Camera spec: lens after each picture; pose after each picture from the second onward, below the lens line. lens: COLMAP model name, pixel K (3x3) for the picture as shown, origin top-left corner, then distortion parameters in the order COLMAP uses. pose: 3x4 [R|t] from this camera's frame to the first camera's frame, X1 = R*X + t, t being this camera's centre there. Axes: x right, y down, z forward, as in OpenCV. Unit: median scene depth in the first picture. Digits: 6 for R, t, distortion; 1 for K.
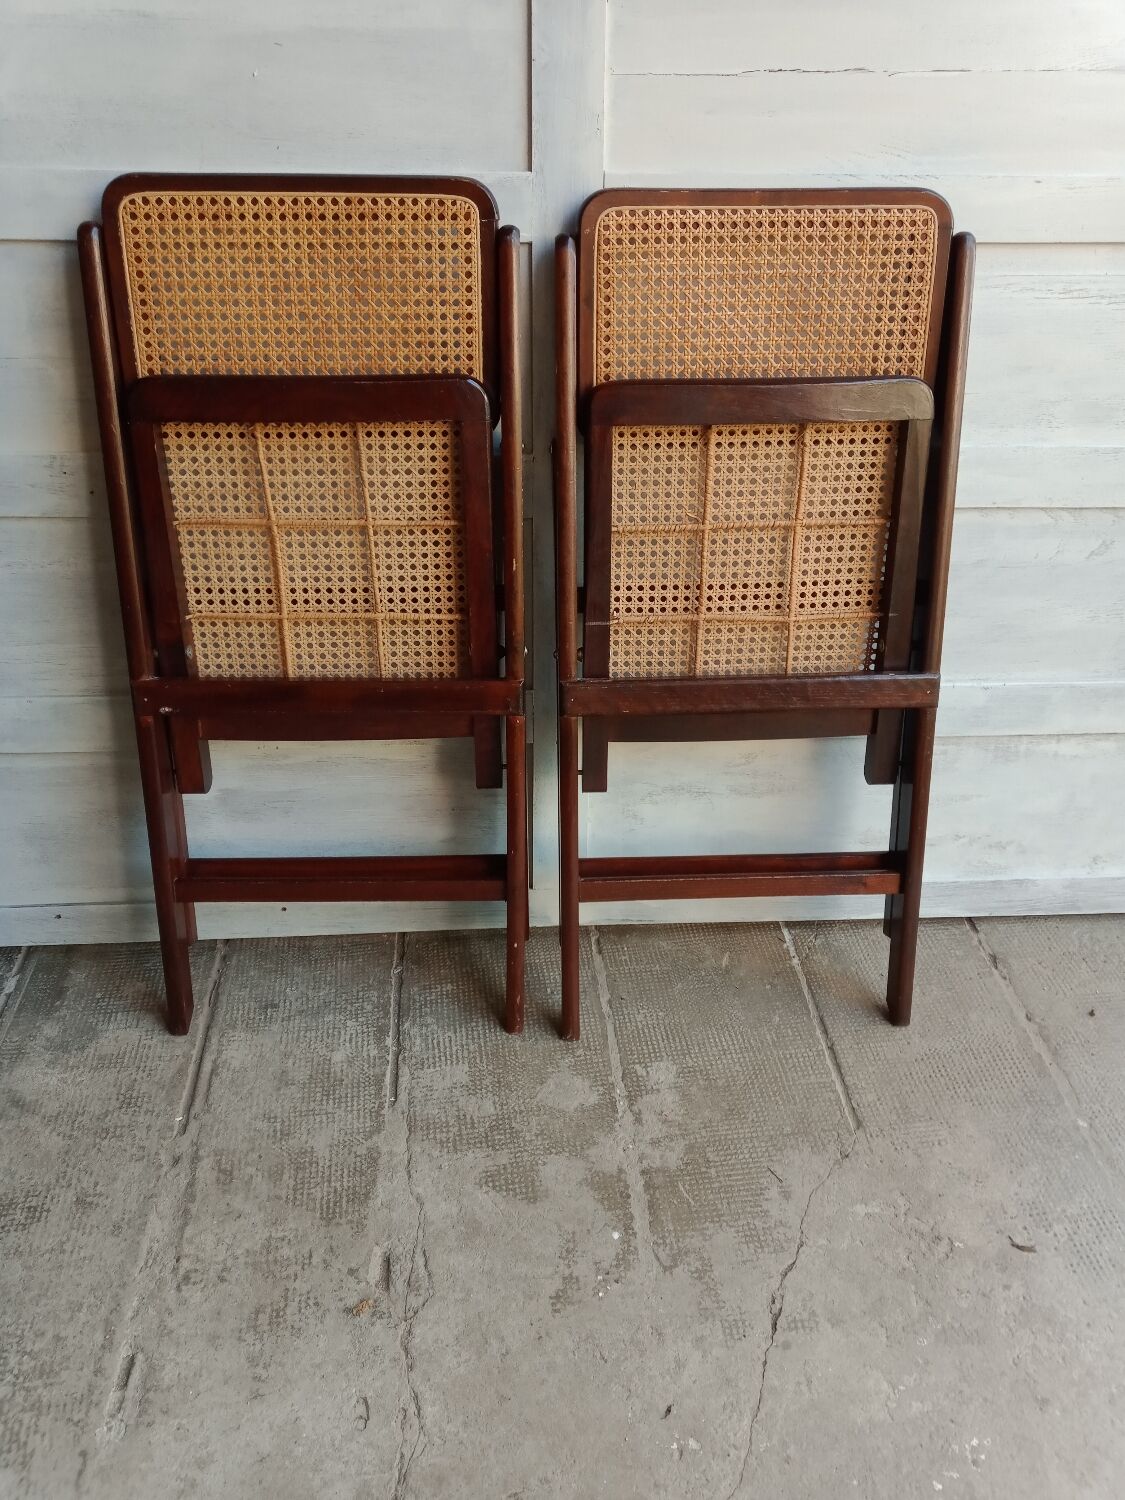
lens RADIAL K [[1107.2, 0, 564.9], [0, 1107.2, 743.9], [0, 0, 1]] dist [-0.024178, -0.007802]
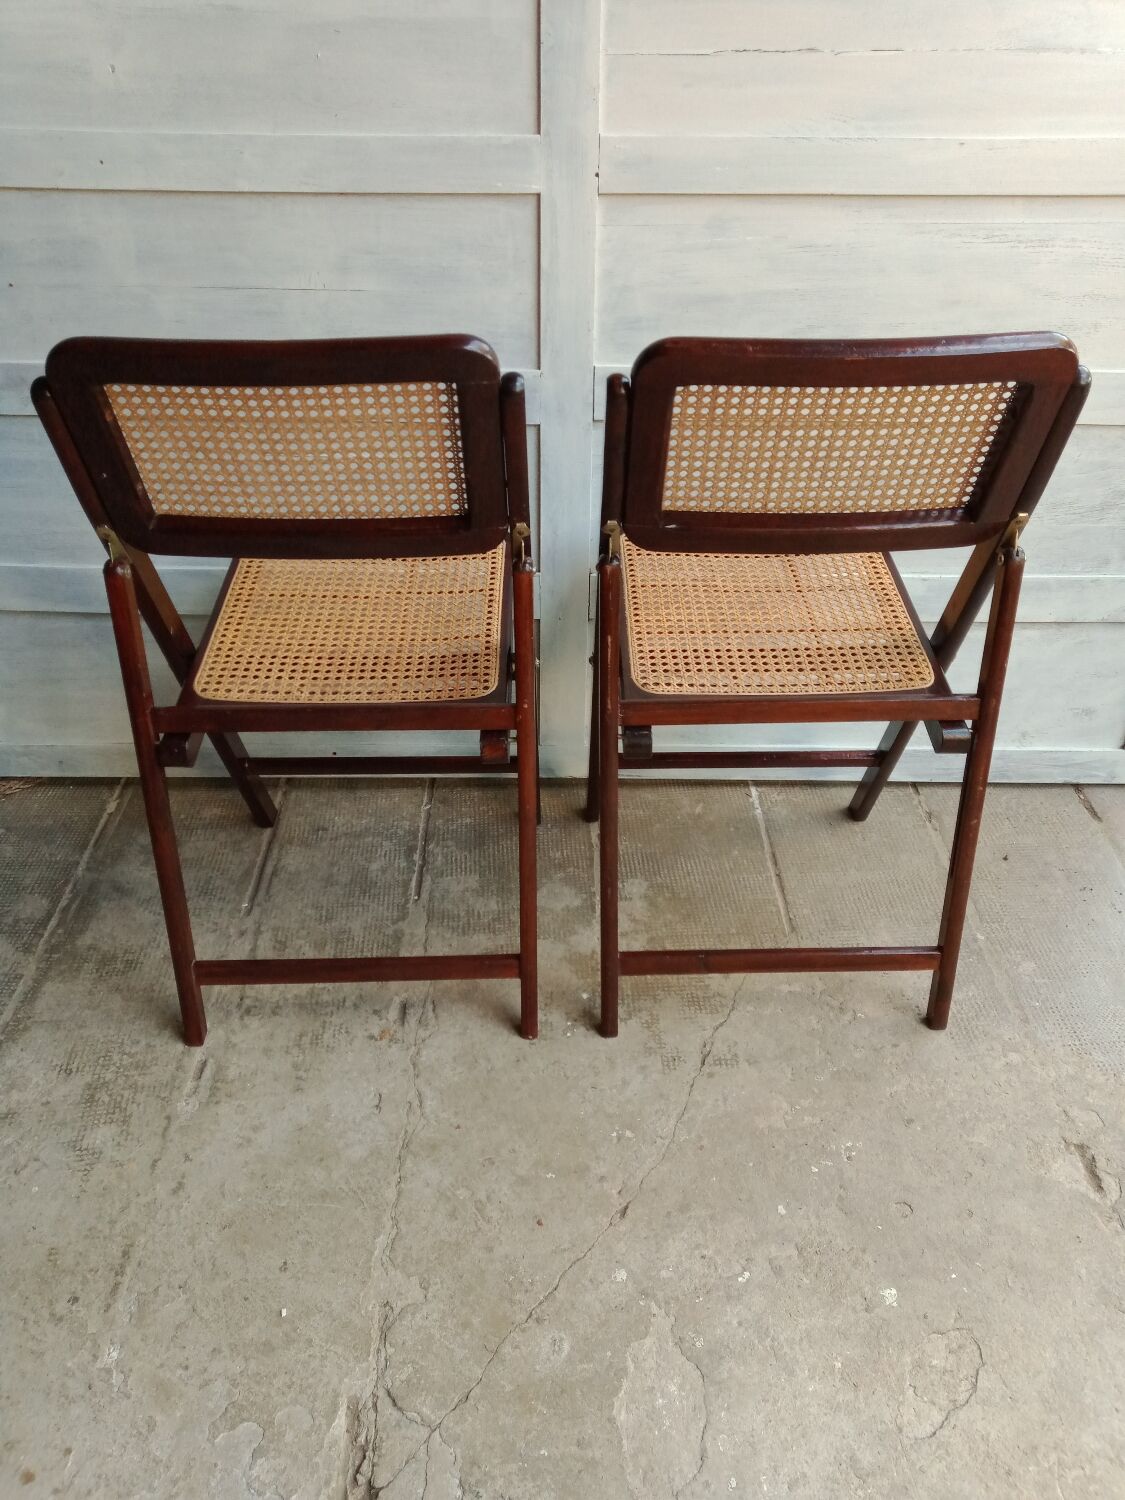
lens RADIAL K [[1107.2, 0, 584.5], [0, 1107.2, 748.5], [0, 0, 1]] dist [-0.024178, -0.007802]
pose [[0.998521, 0.028829, -0.046084, 0.094946], [-0.026998, 0.998839, 0.039885, 0.113123], [0.047181, -0.038582, 0.998141, -0.247259]]
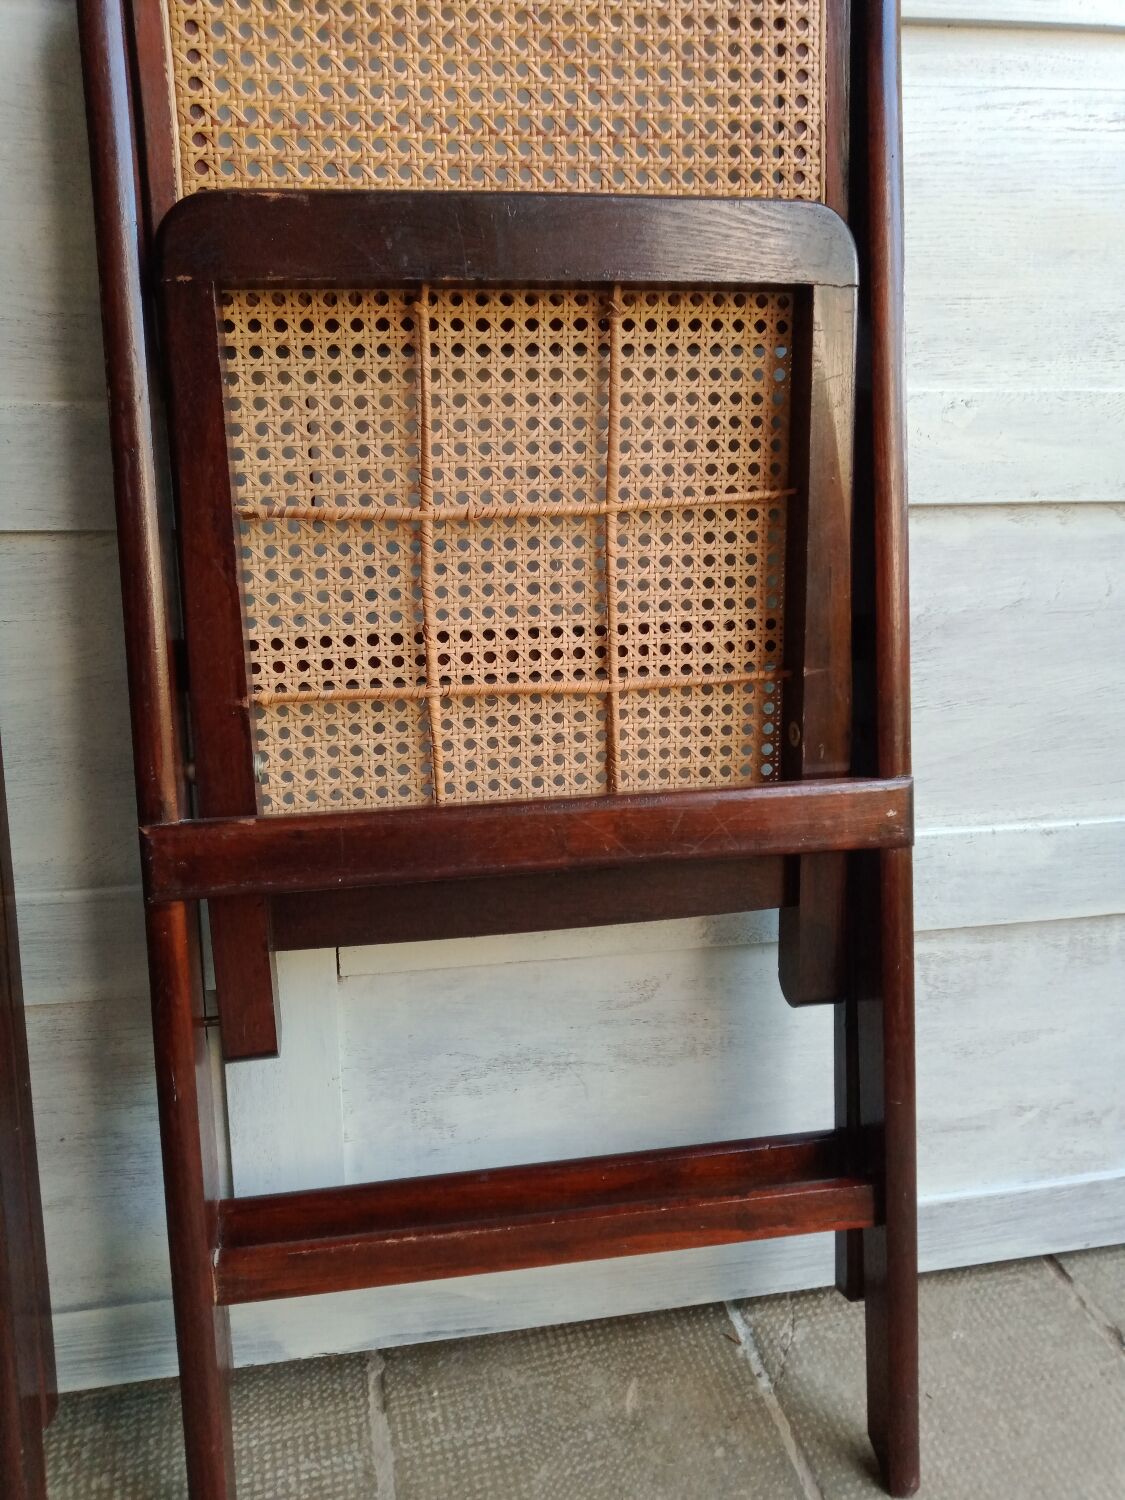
lens RADIAL K [[1107.2, 0, 563.4], [0, 1107.2, 787.9], [0, 0, 1]] dist [-0.024178, -0.007802]
pose [[0.991207, -0.047919, 0.123336, 0.084260], [0.072985, 0.975498, -0.207551, 0.031250], [-0.110368, 0.214727, 0.970418, 0.582005]]
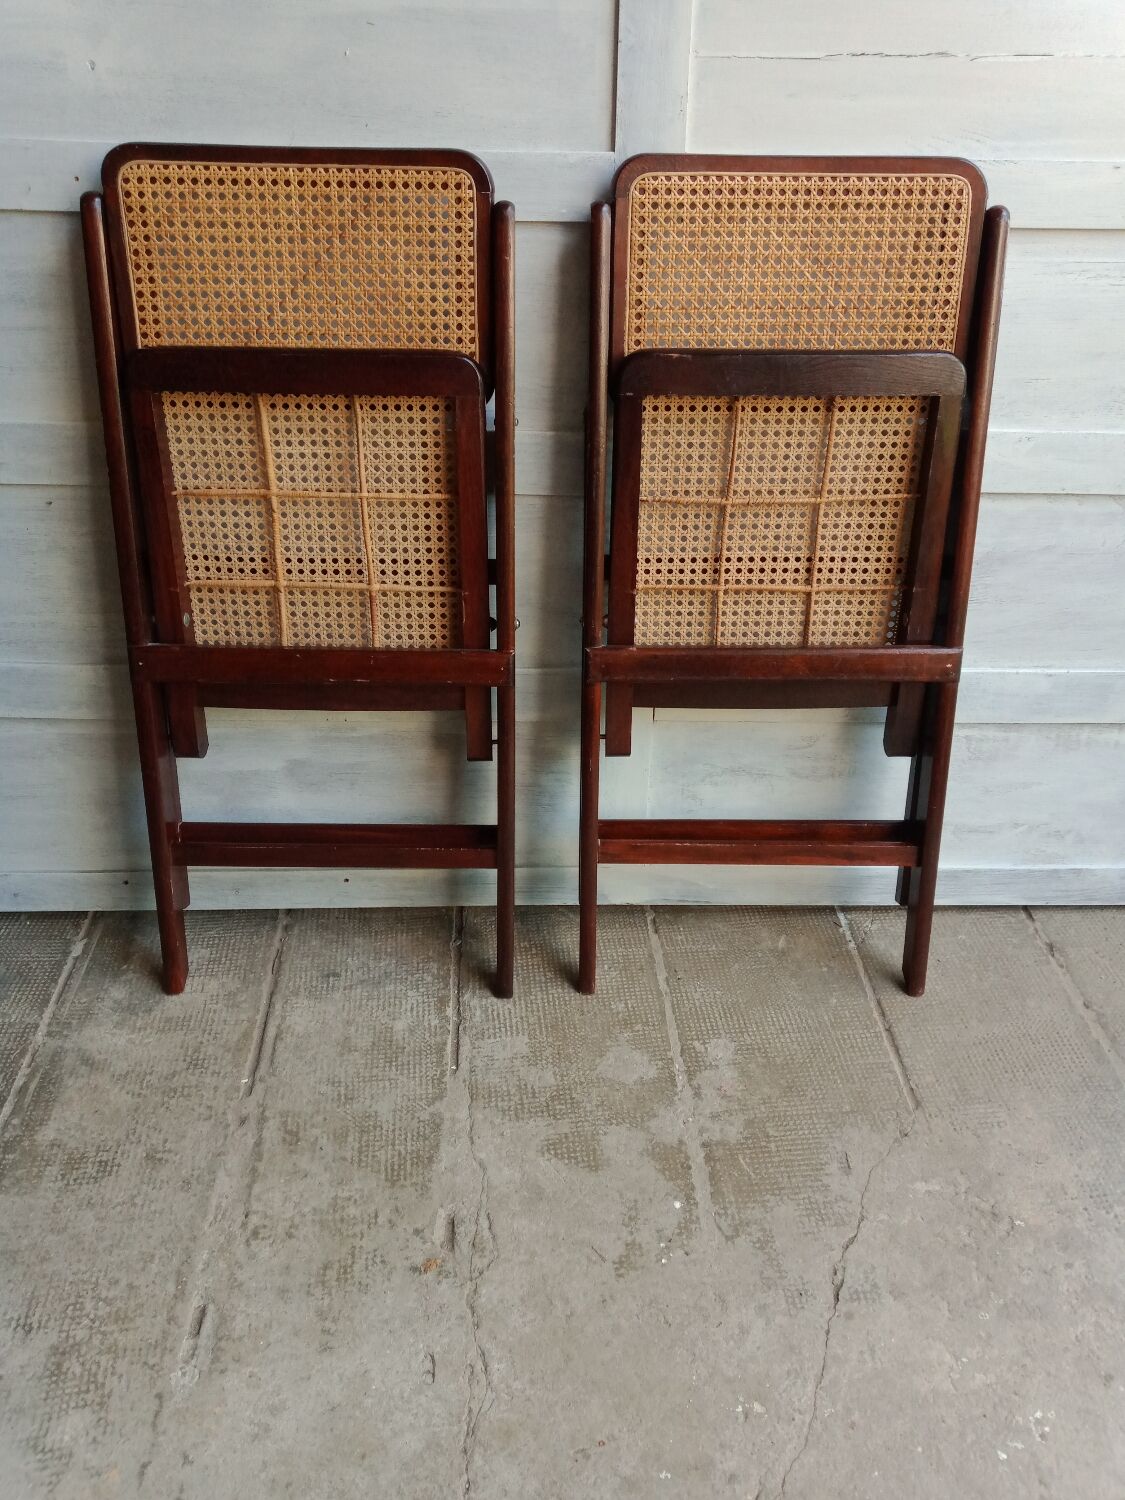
lens RADIAL K [[1107.2, 0, 561.1], [0, 1107.2, 745.9], [0, 0, 1]] dist [-0.024178, -0.007802]
pose [[0.999510, 0.020132, -0.023954, -0.044566], [-0.020212, 0.999791, -0.003112, 0.031427], [0.023886, 0.003594, 0.999708, -0.013212]]
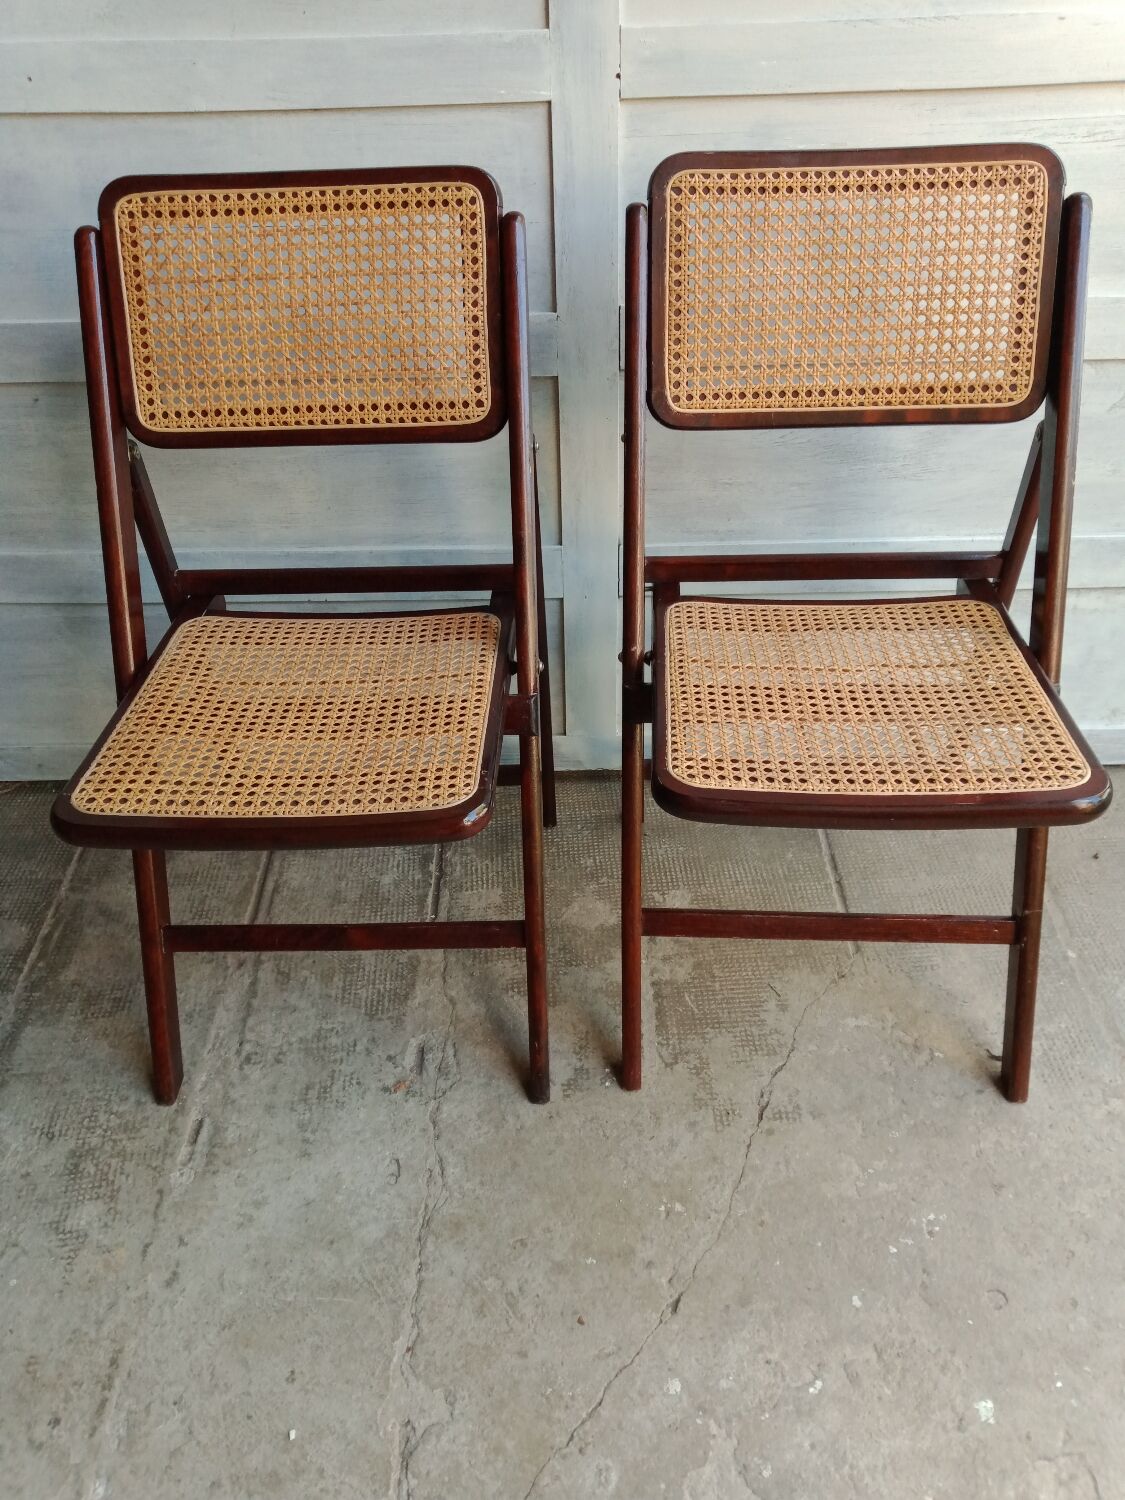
lens RADIAL K [[1107.2, 0, 577.3], [0, 1107.2, 738.5], [0, 0, 1]] dist [-0.024178, -0.007802]
pose [[0.997123, 0.011233, -0.074970, 0.078604], [-0.003033, 0.994080, 0.108612, 0.025710], [0.075746, -0.108072, 0.991253, -0.079189]]
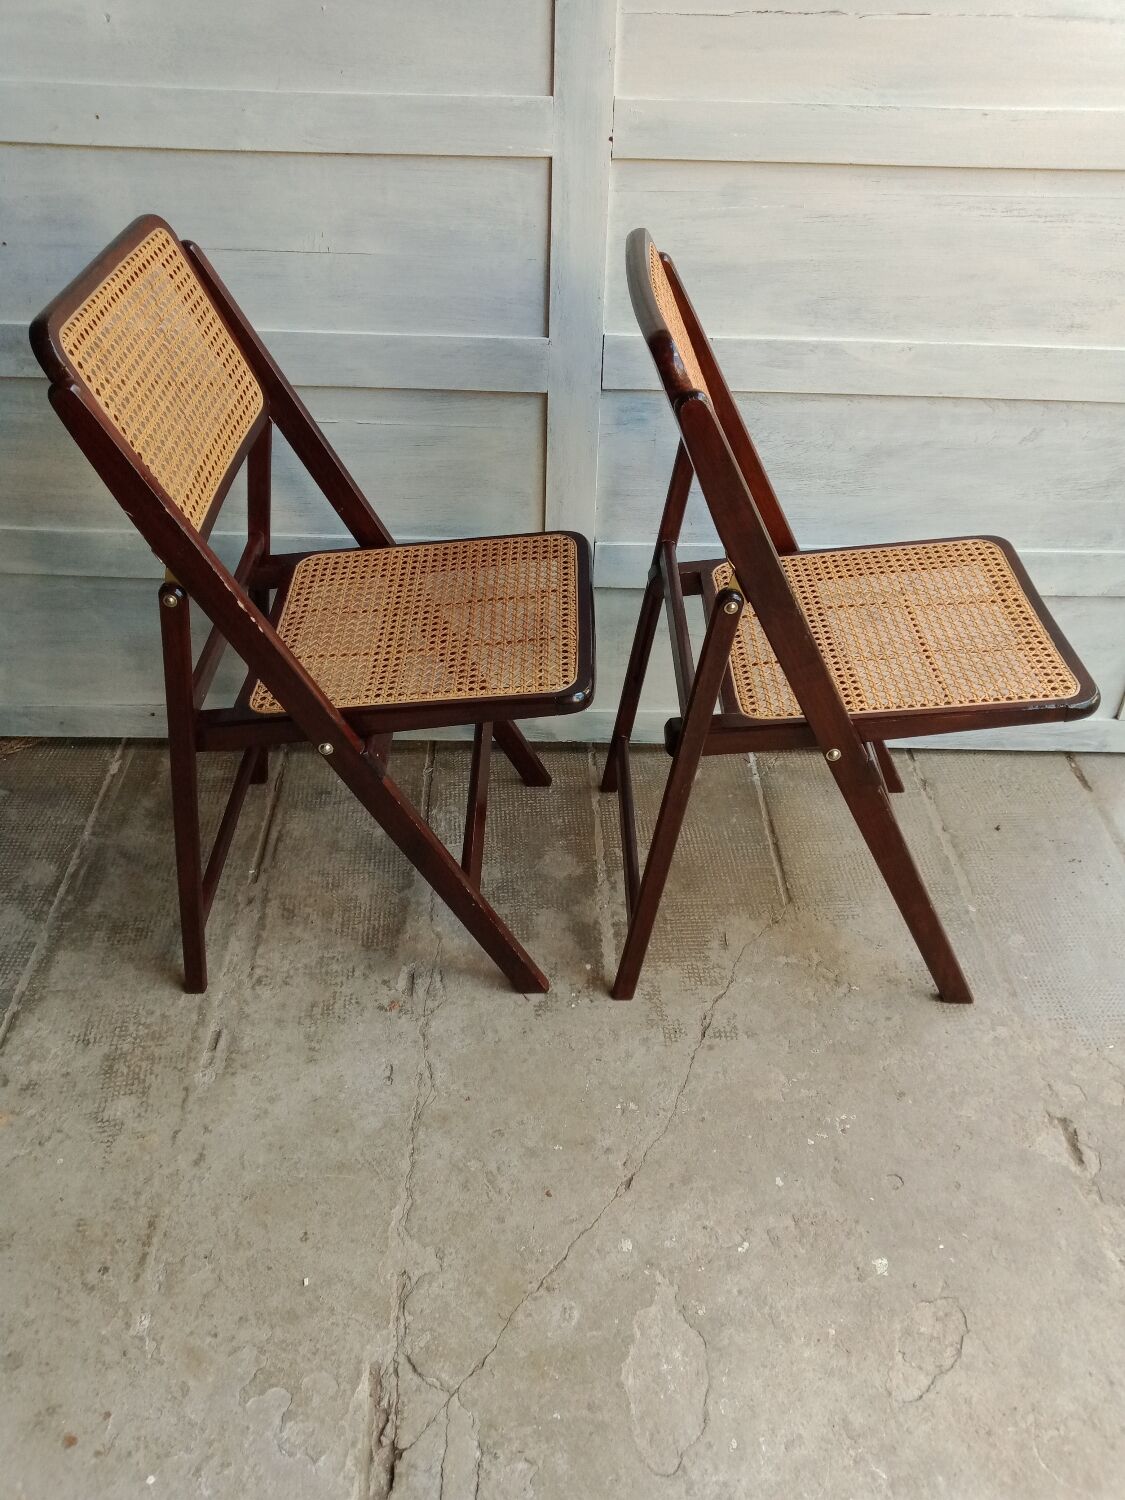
lens RADIAL K [[1107.2, 0, 579.5], [0, 1107.2, 741.3], [0, 0, 1]] dist [-0.024178, -0.007802]
pose [[0.998779, 0.041644, -0.026582, 0.058685], [-0.038252, 0.992348, 0.117400, 0.031247], [0.031268, -0.116240, 0.992729, -0.255431]]
